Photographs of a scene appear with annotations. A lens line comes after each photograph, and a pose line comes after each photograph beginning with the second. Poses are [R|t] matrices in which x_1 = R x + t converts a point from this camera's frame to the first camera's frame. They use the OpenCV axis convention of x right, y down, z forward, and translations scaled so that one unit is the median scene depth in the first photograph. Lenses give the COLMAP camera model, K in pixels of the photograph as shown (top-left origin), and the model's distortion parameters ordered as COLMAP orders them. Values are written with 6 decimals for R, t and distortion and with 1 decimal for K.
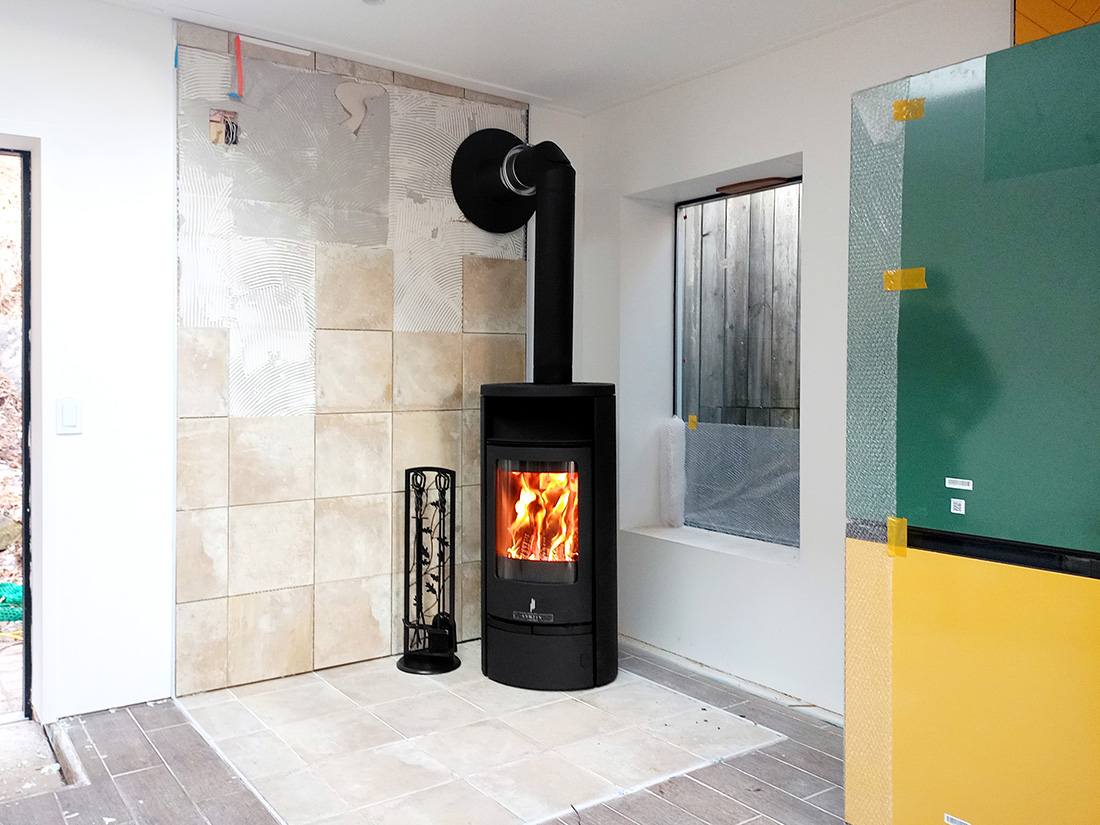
lens RADIAL K [[935.2, 0, 550.0], [0, 935.2, 412.5], [0, 0, 1]] dist [0.059508, -0.007161]
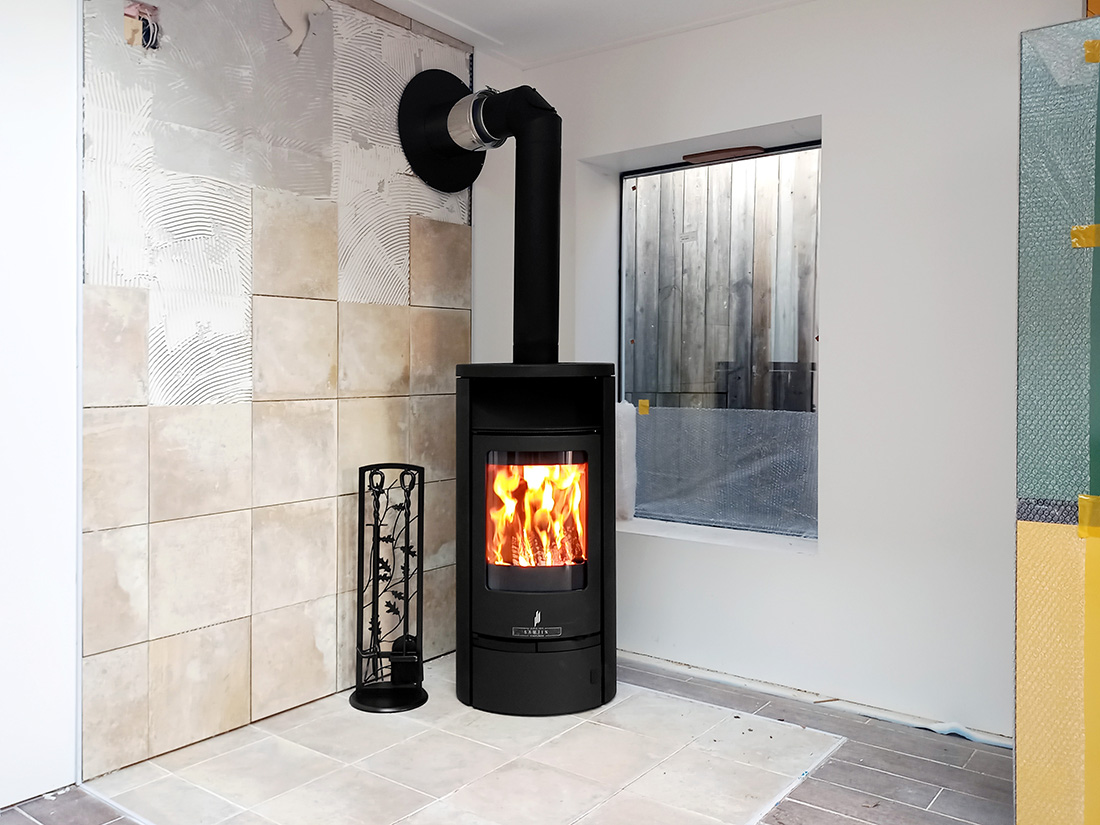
lens RADIAL K [[905.9, 0, 550.1], [0, 905.9, 408.3], [0, 0, 1]] dist [0.081176, -0.109132]
pose [[0.953414, -0.015699, 0.301256, -0.241804], [0.016123, 0.999869, 0.001078, 0.010569], [-0.301234, 0.003829, 0.953543, 0.184700]]
